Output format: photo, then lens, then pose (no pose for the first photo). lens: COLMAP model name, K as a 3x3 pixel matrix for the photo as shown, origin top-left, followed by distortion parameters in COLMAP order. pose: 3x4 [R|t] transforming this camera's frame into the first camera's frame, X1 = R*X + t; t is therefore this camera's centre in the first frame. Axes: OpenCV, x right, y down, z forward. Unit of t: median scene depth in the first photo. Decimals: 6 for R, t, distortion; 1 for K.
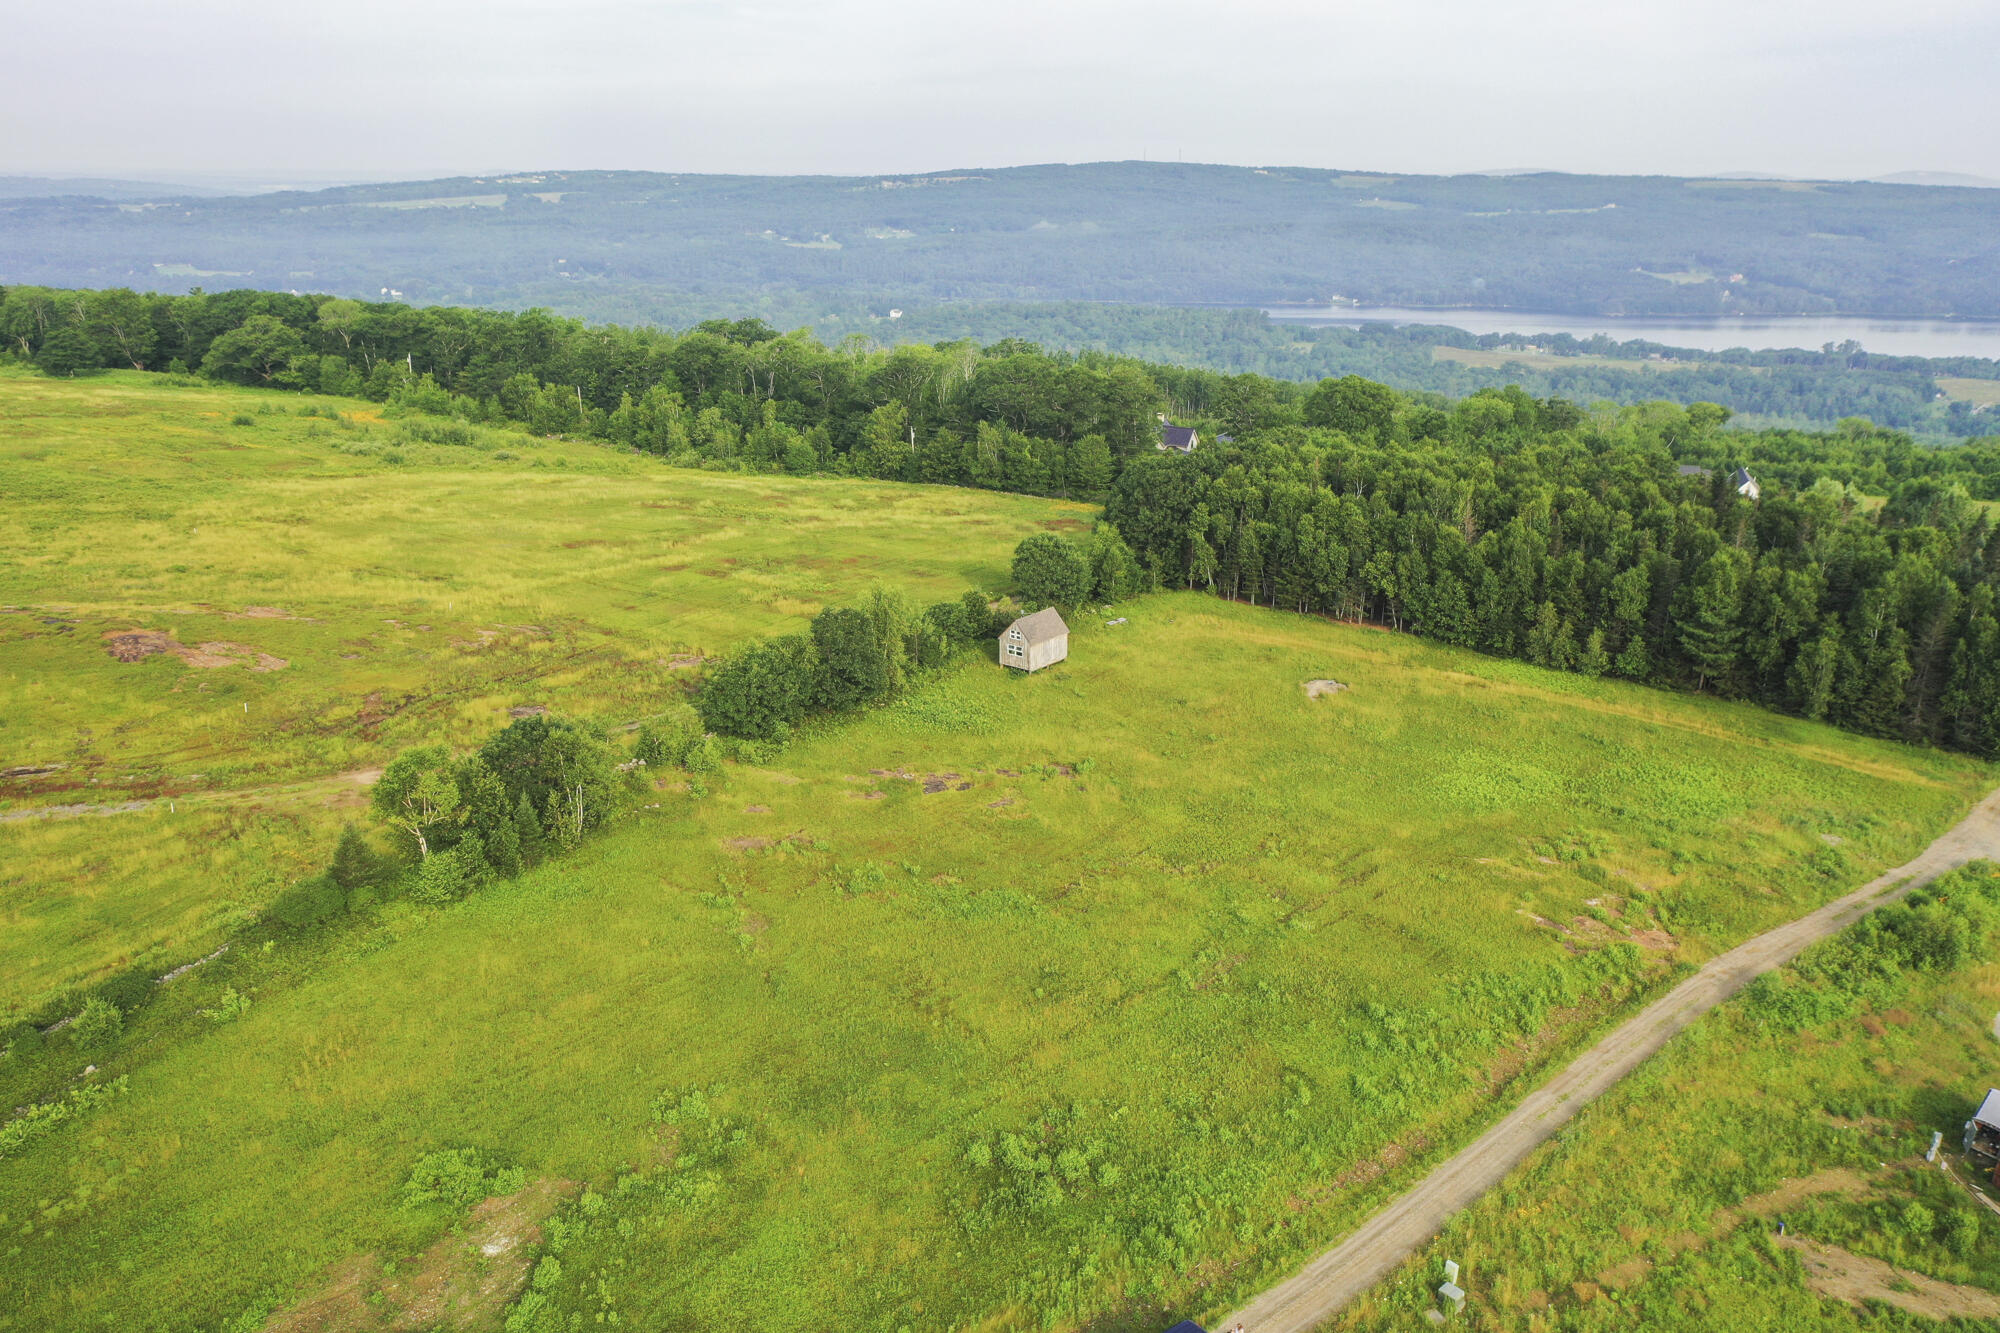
lens RADIAL K [[1665.5, 0, 999.7], [0, 1665.5, 664.7], [0, 0, 1]] dist [-0.003229, 0.001254]
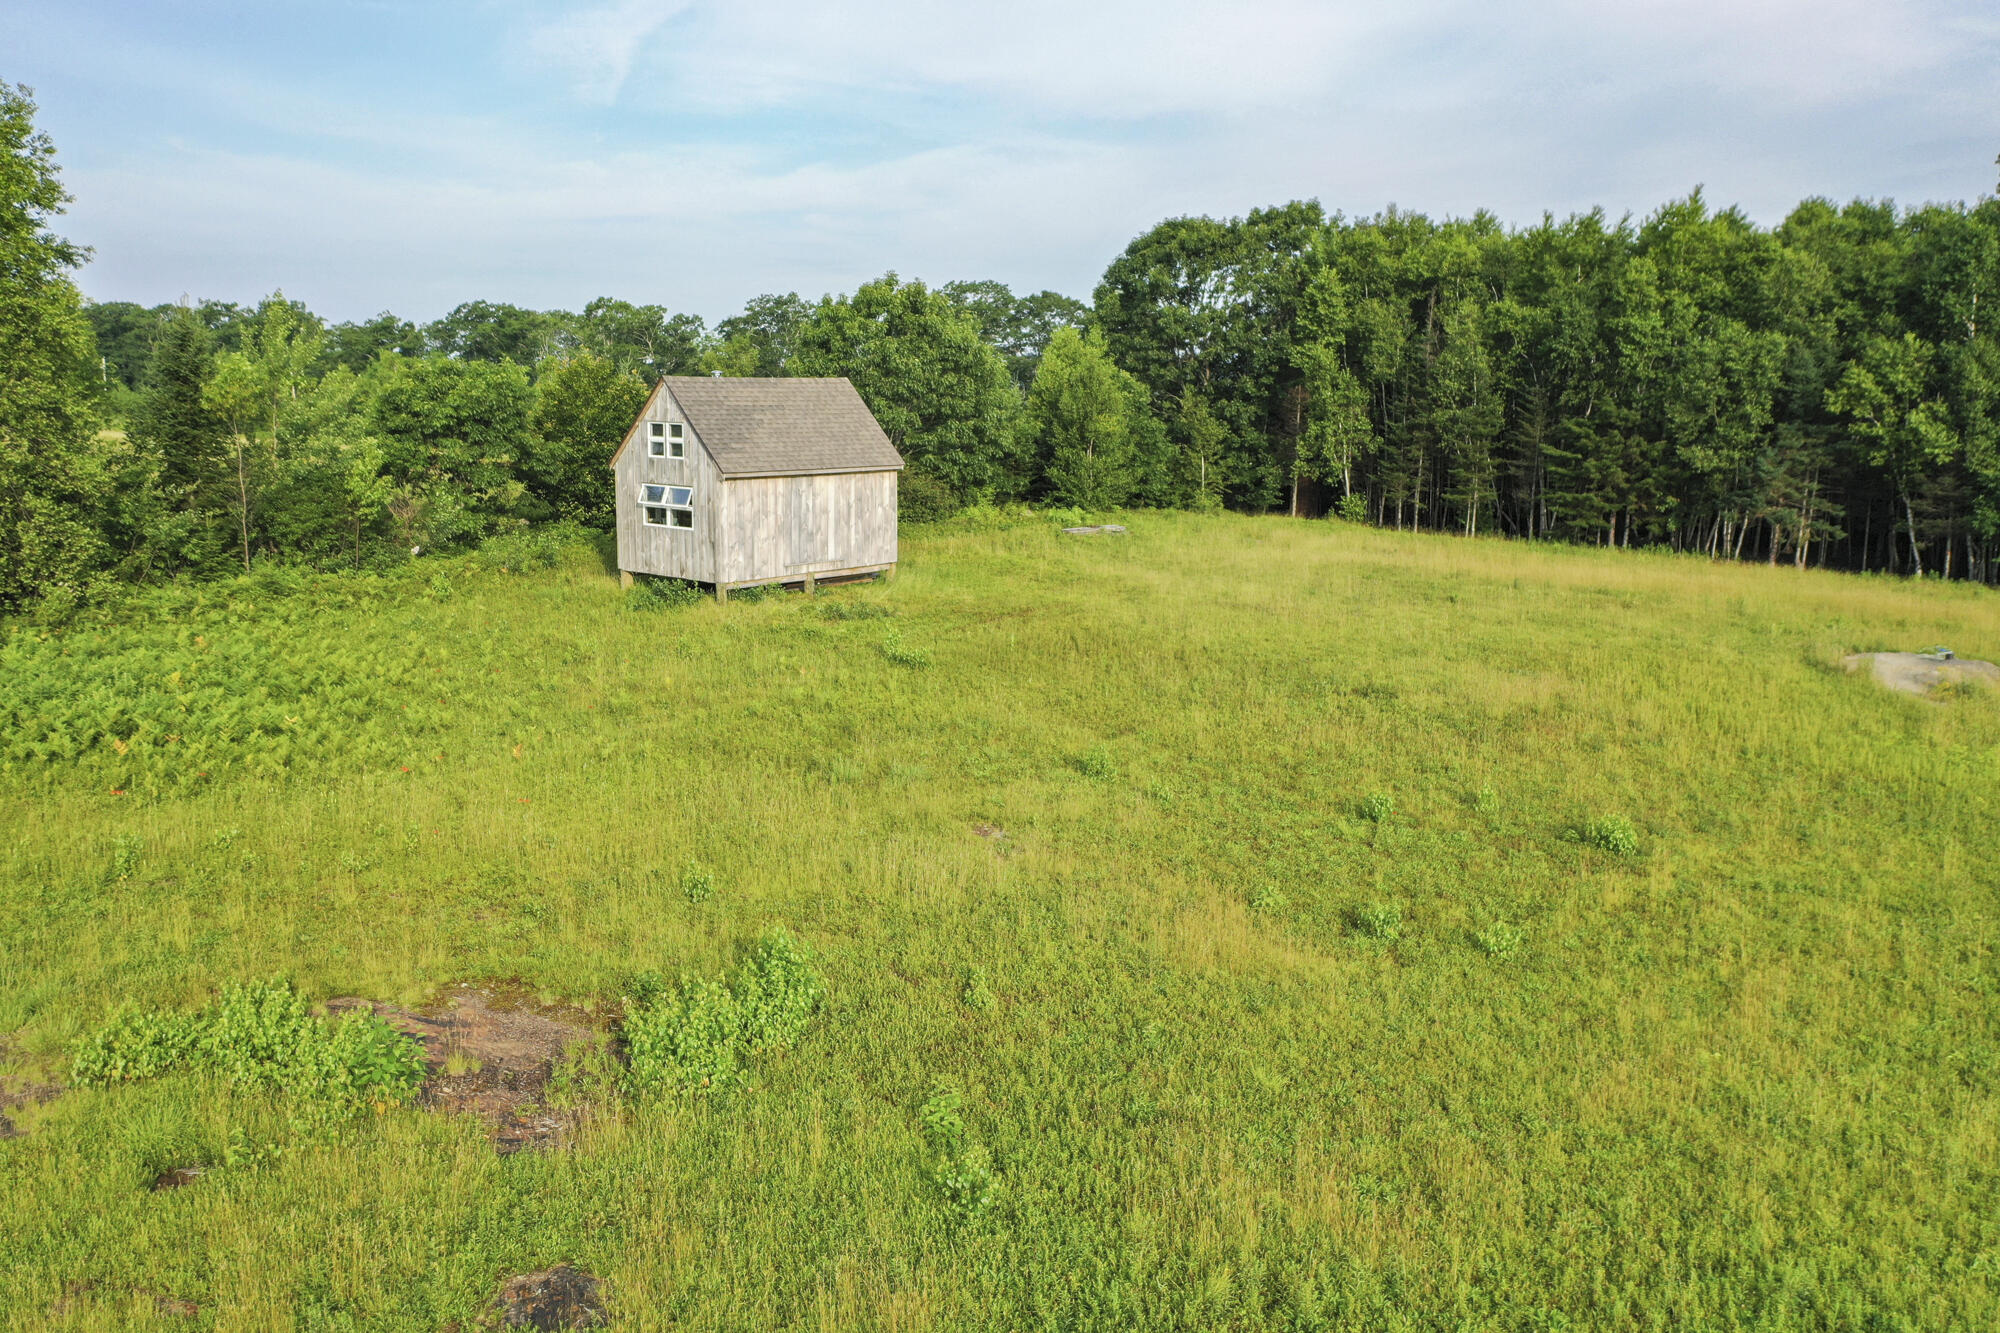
lens RADIAL K [[1665.5, 0, 1003.1], [0, 1665.5, 670.6], [0, 0, 1]] dist [-0.003229, 0.001254]
pose [[0.999913, 0.011833, -0.005905, 0.052553], [-0.012433, 0.993330, -0.114636, 0.037456], [0.004509, 0.114700, 0.993390, 0.654729]]
